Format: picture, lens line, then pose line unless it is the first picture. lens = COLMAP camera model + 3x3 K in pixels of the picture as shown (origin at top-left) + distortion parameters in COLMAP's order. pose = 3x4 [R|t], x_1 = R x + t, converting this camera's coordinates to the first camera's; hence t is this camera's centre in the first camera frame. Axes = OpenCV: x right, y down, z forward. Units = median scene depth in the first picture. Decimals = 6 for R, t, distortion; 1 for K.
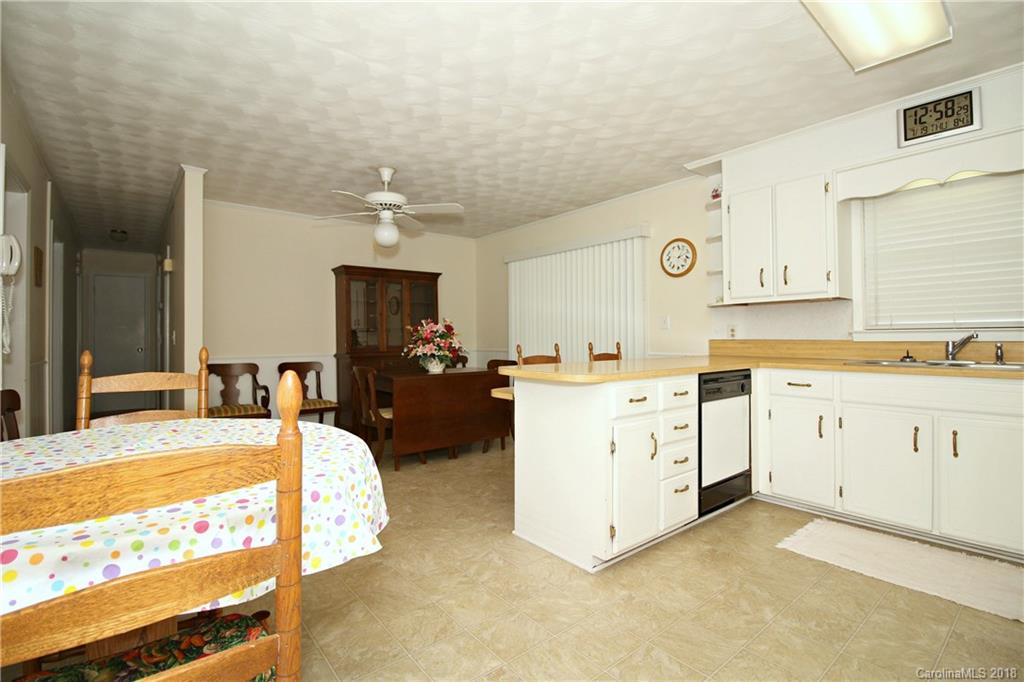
lens RADIAL K [[475.6, 0, 509.4], [0, 475.6, 334.0], [0, 0, 1]] dist [-0.000360, -0.012645]
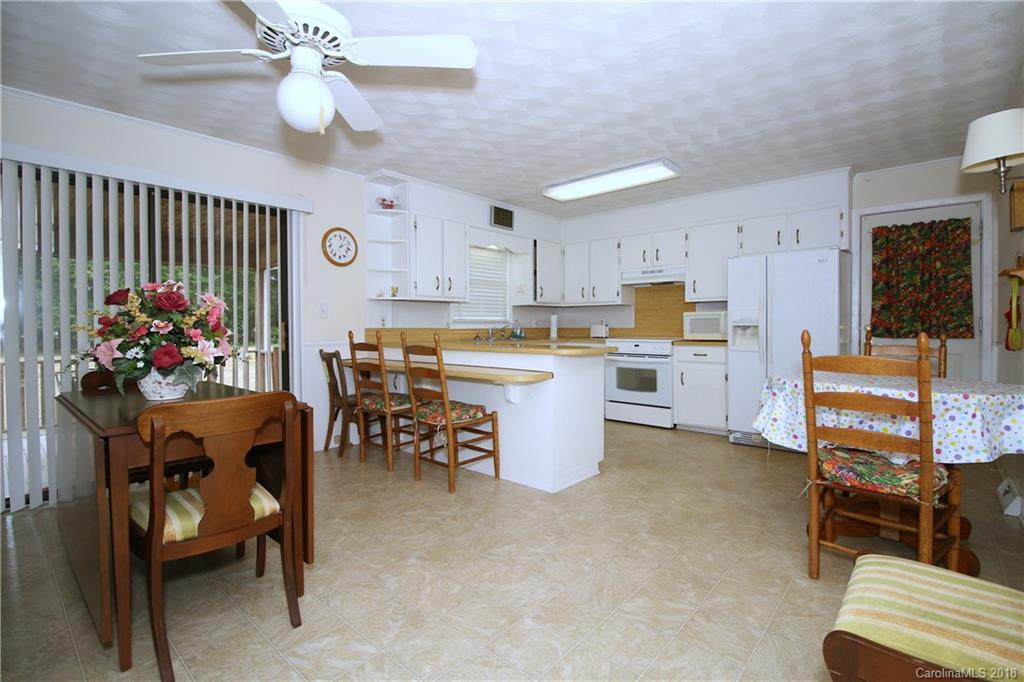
lens RADIAL K [[475.6, 0, 509.4], [0, 475.6, 334.0], [0, 0, 1]] dist [-0.000360, -0.012645]
pose [[-0.159018, -0.009582, 0.987229, -0.757929], [-0.004222, 0.999950, 0.009026, 0.014225], [-0.987267, -0.002733, -0.159051, 0.877120]]
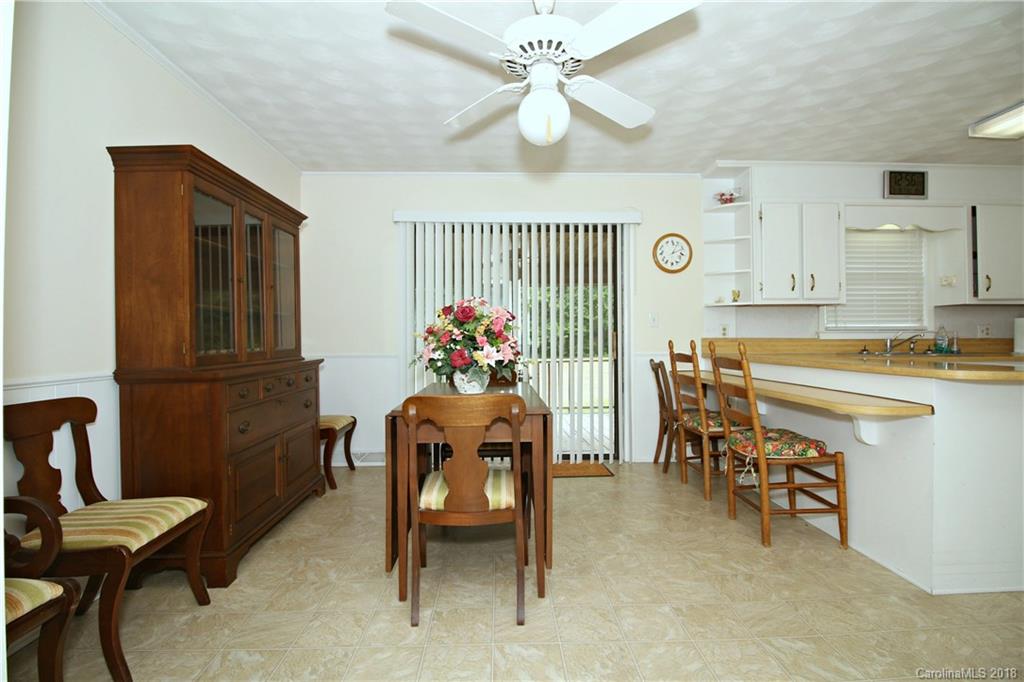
lens RADIAL K [[475.6, 0, 509.4], [0, 475.6, 334.0], [0, 0, 1]] dist [-0.000360, -0.012645]
pose [[0.609862, 0.013303, 0.792396, -0.664361], [-0.008389, 0.999911, -0.010330, 0.017864], [-0.792463, -0.000348, 0.609920, 0.732677]]
